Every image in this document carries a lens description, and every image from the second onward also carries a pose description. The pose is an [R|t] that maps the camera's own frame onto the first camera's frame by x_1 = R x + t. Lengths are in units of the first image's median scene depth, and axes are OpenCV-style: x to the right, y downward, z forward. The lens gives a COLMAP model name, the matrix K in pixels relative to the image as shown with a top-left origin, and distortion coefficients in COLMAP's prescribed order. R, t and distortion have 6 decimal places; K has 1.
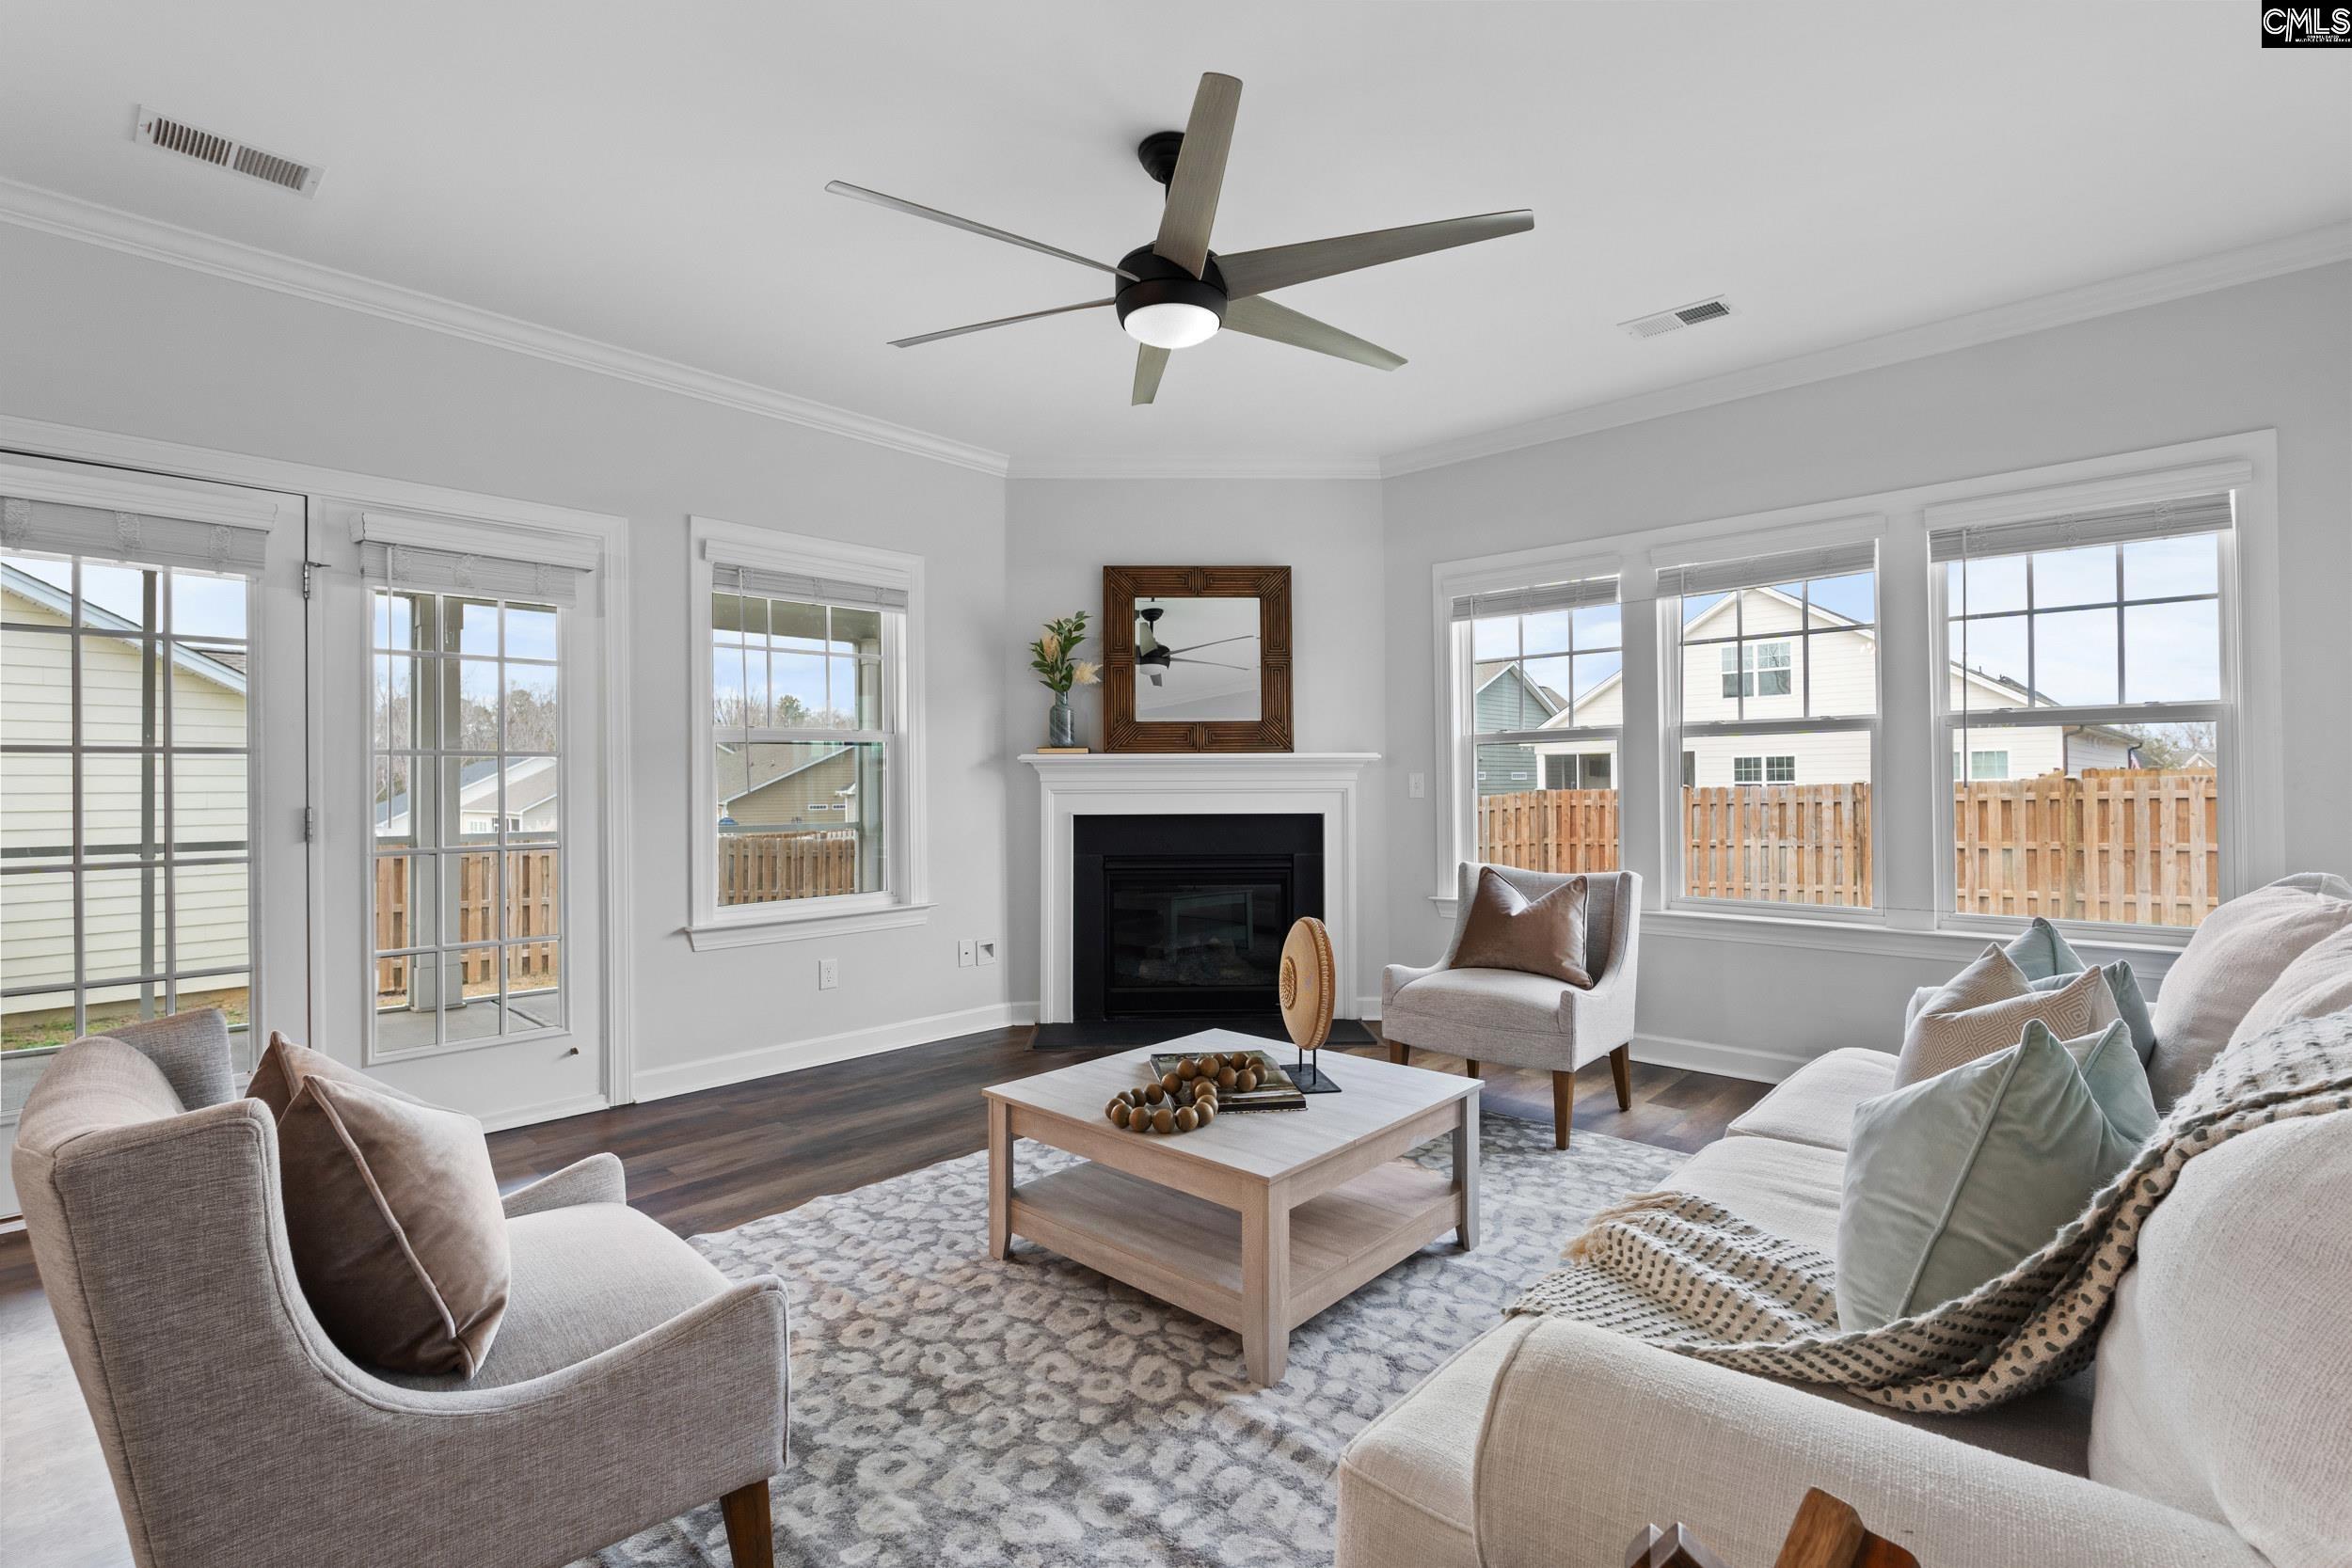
lens RADIAL K [[1072.1, 0, 1171.2], [0, 1072.1, 780.4], [0, 0, 1]] dist [-0.011034, -0.000161]
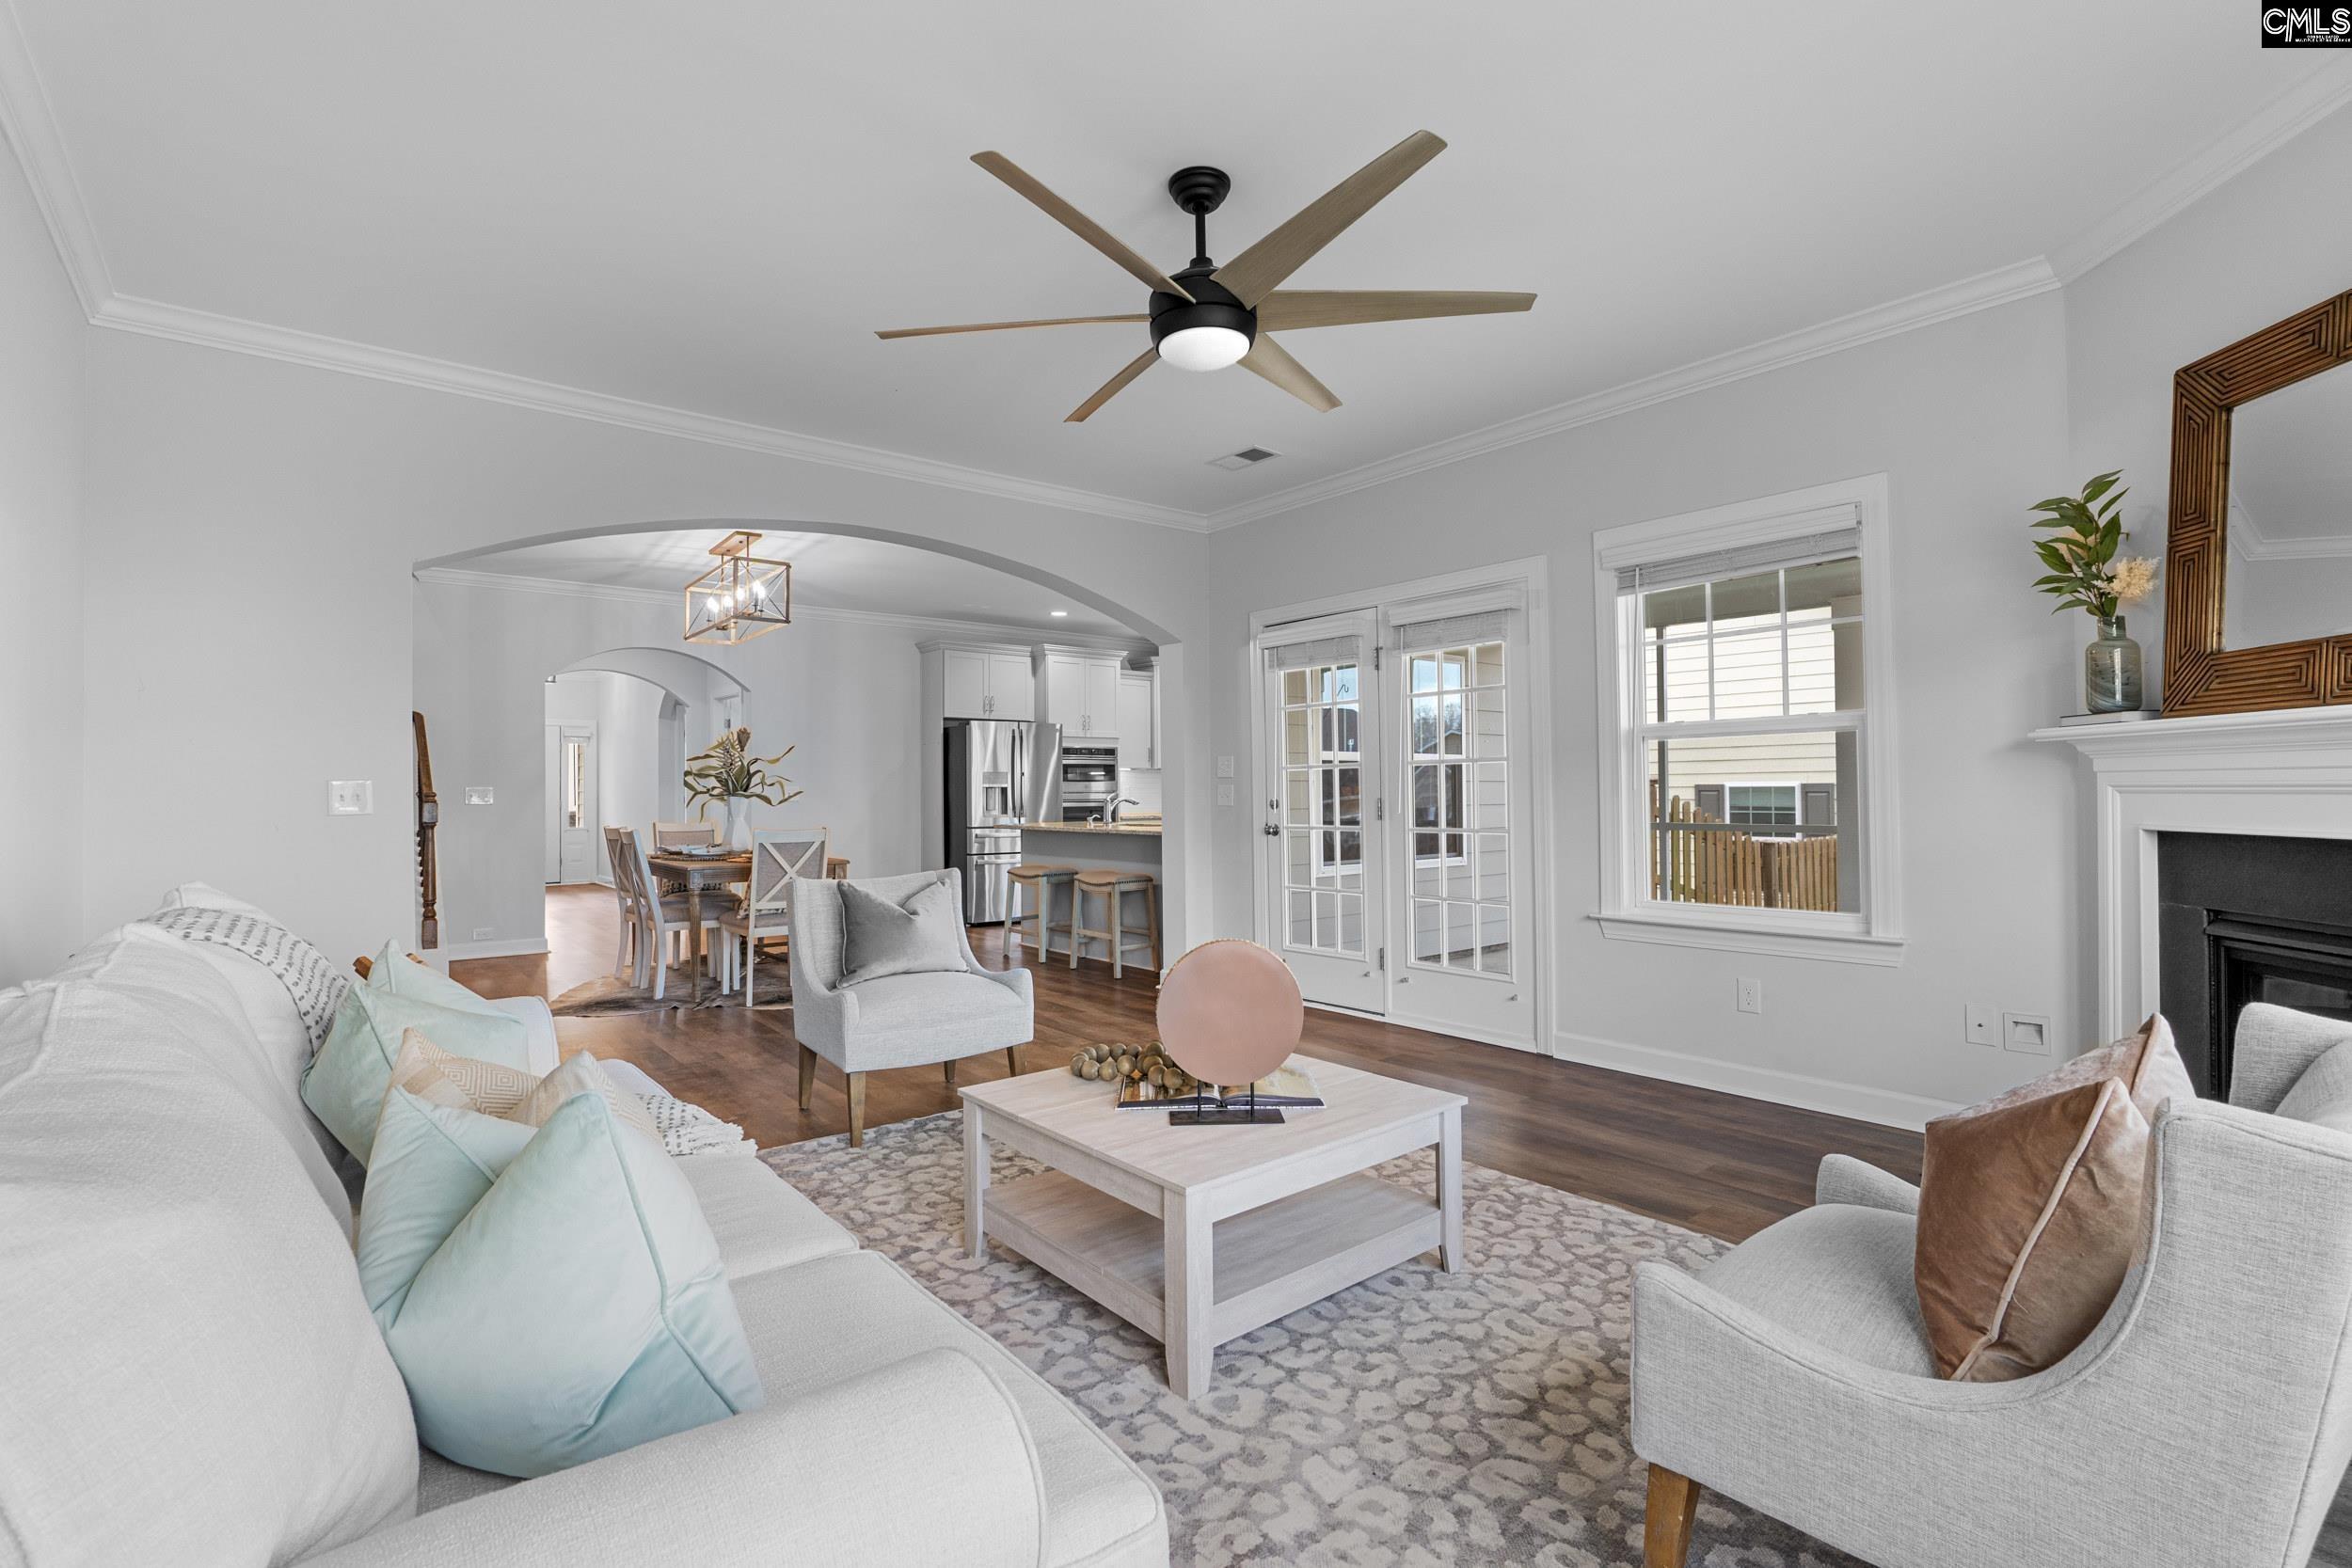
lens RADIAL K [[1072.1, 0, 1171.2], [0, 1072.1, 780.4], [0, 0, 1]] dist [-0.011034, -0.000161]
pose [[-0.137176, -0.004534, -0.990536, 0.539874], [0.013712, 0.999885, -0.006476, 0.002668], [0.990452, -0.014471, -0.137098, 0.574224]]
